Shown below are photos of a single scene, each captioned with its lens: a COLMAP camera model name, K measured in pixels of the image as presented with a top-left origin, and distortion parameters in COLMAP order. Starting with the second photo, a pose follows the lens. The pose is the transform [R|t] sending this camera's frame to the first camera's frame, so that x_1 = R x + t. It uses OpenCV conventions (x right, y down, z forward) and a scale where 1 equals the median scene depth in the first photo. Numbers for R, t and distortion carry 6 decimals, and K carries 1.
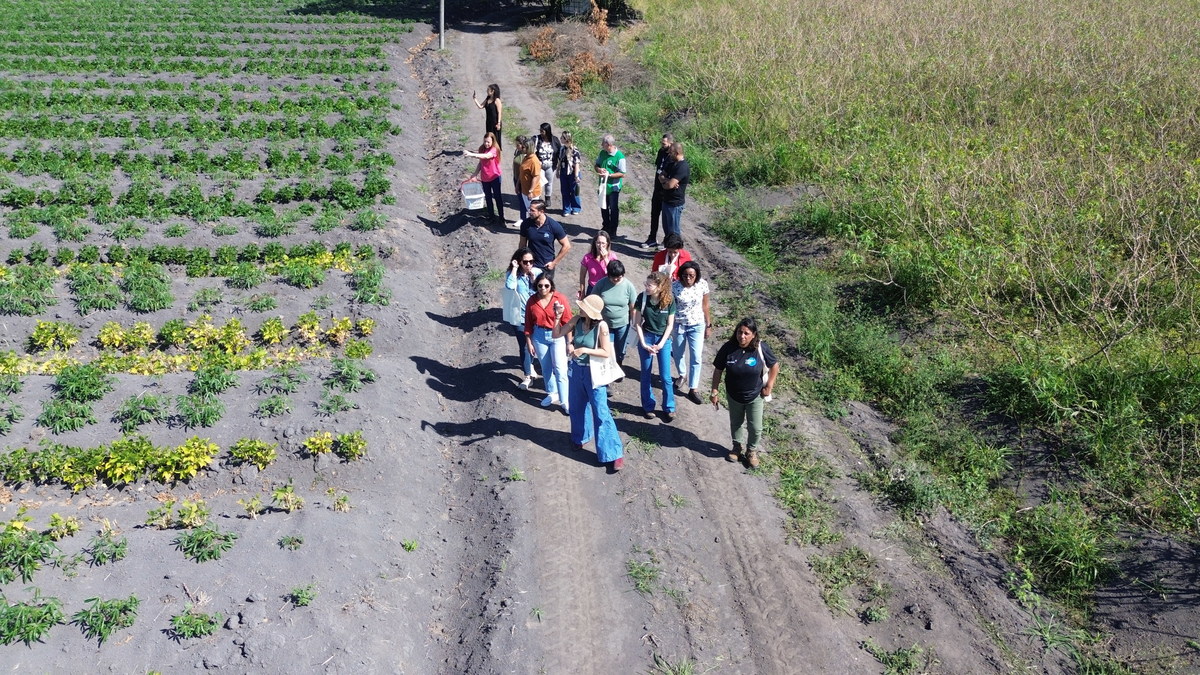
lens RADIAL K [[844.1, 0, 606.4], [0, 844.1, 336.9], [0, 0, 1]] dist [0.059078, -0.051481]
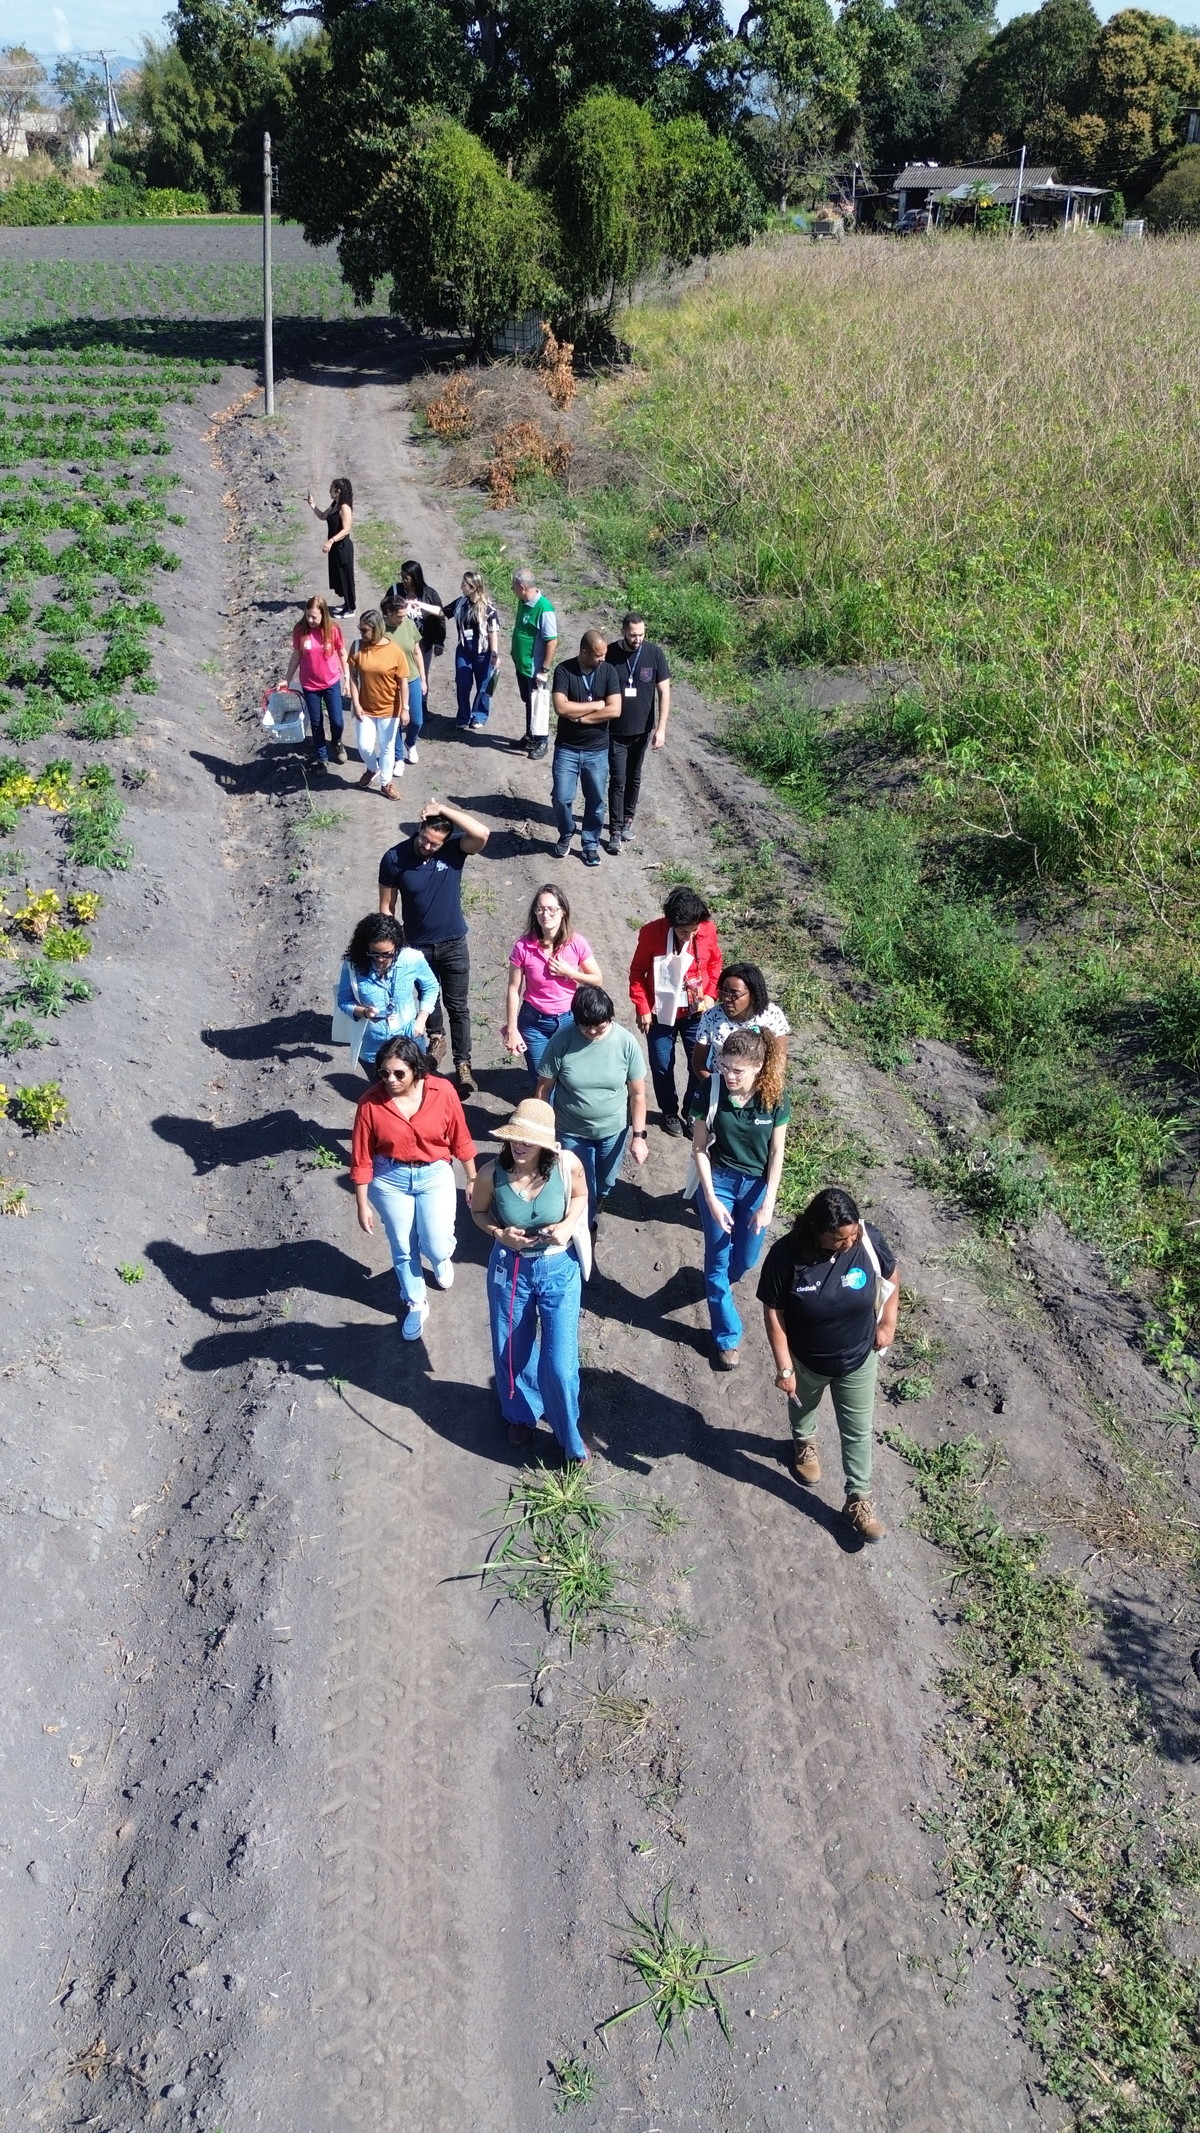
lens RADIAL K [[1500.4, 0, 603.7], [0, 1500.4, 1056.4], [0, 0, 1]] dist [0.059078, -0.051481]
pose [[0.999980, 0.006397, -0.000080, 0.064177], [-0.006376, 0.997600, 0.068945, 0.015995], [0.000521, -0.068943, 0.997620, -0.017256]]
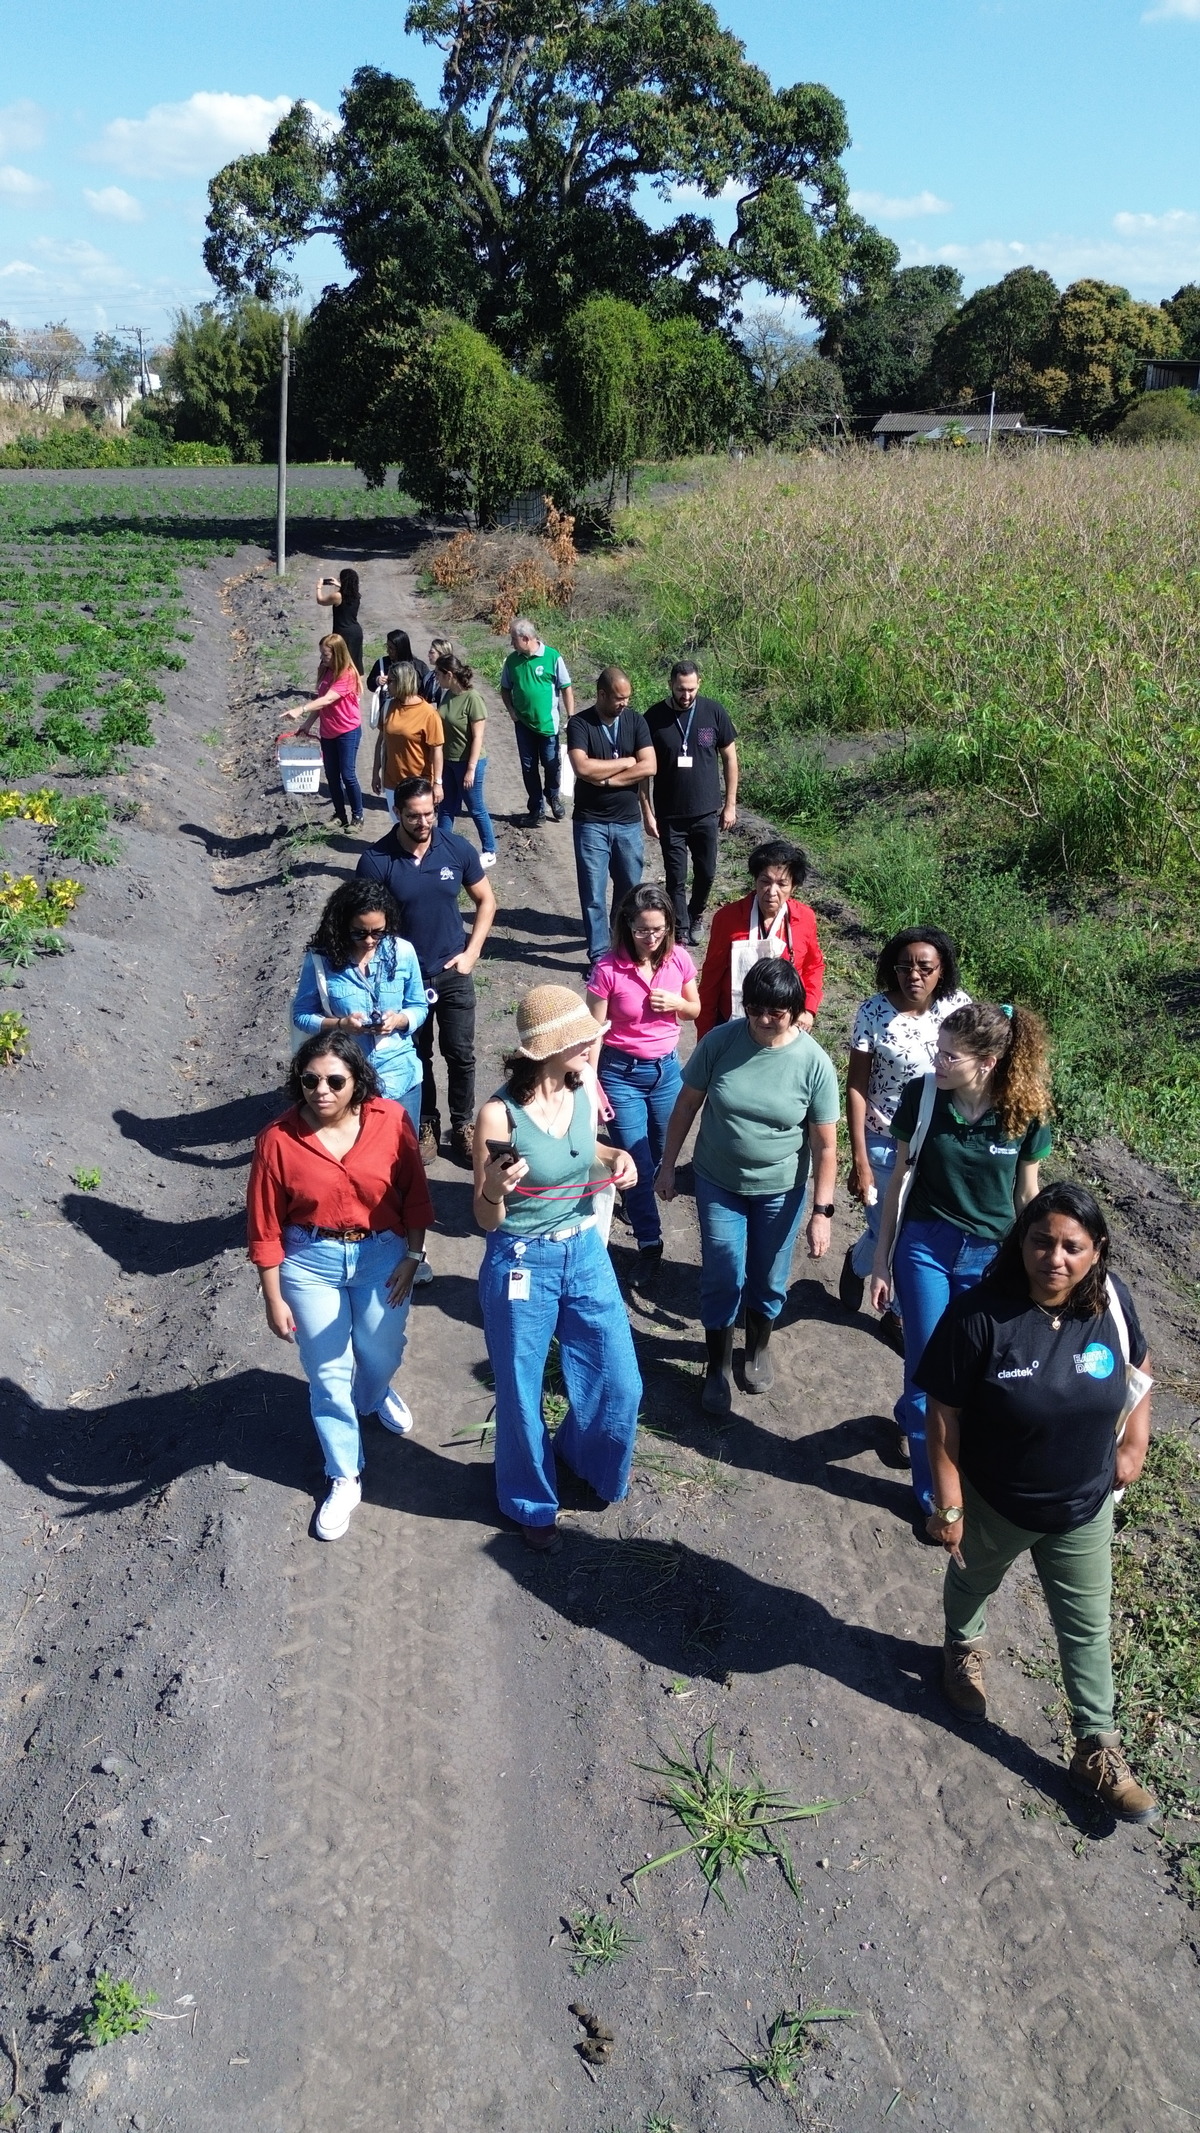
lens RADIAL K [[1500.4, 0, 602.9], [0, 1500.4, 1064.9], [0, 0, 1]] dist [0.059078, -0.051481]
pose [[0.999993, 0.003806, 0.000026, 0.058419], [-0.003790, 0.996508, -0.083413, 0.175515], [-0.000343, 0.083412, 0.996515, 0.051300]]
